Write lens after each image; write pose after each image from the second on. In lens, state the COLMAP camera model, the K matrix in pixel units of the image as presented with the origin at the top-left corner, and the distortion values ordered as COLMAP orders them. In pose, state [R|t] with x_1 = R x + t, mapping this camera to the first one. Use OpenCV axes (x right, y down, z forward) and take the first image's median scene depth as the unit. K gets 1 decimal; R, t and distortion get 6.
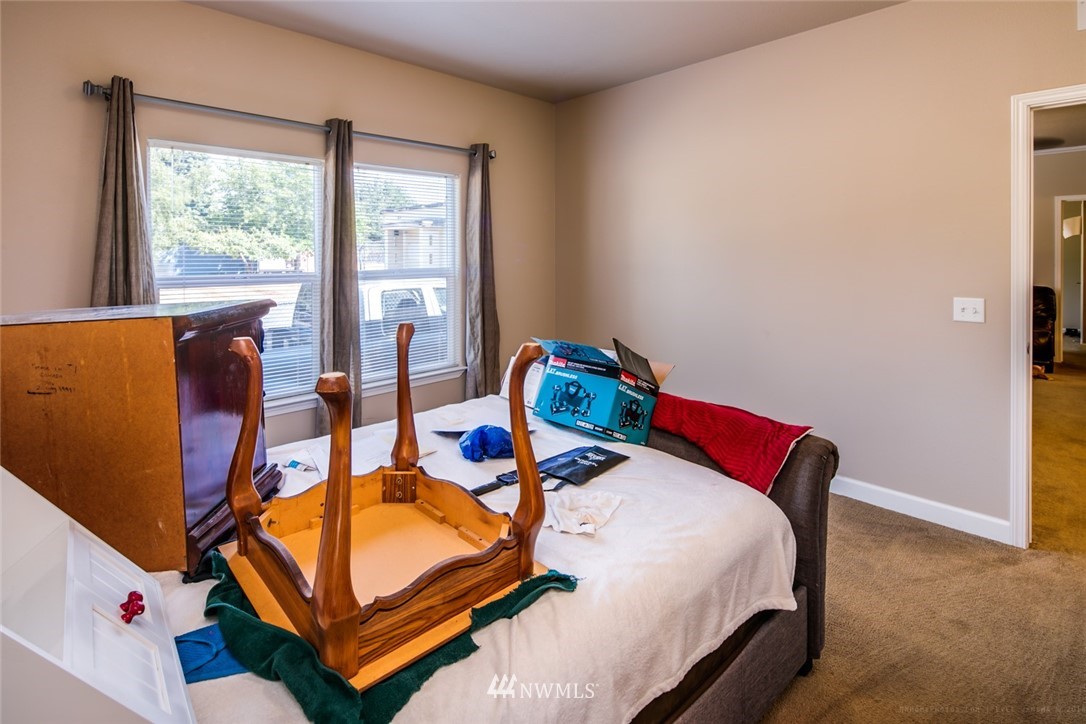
lens RADIAL K [[518.5, 0, 543.0], [0, 518.5, 362.0], [0, 0, 1]] dist [0.000472, 0.000300]
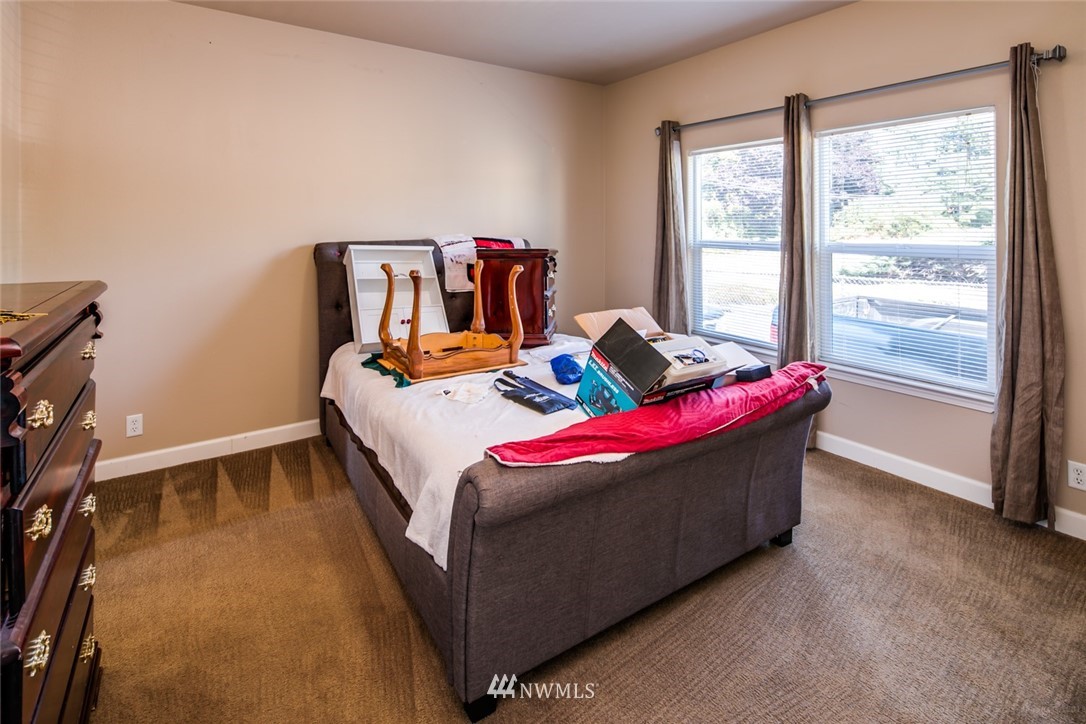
lens RADIAL K [[518.5, 0, 543.0], [0, 518.5, 362.0], [0, 0, 1]] dist [0.000472, 0.000300]
pose [[-0.171783, 0.251664, -0.952447, 1.042933], [-0.198540, 0.938137, 0.283691, -0.203537], [0.964921, 0.237832, -0.111191, 0.959496]]
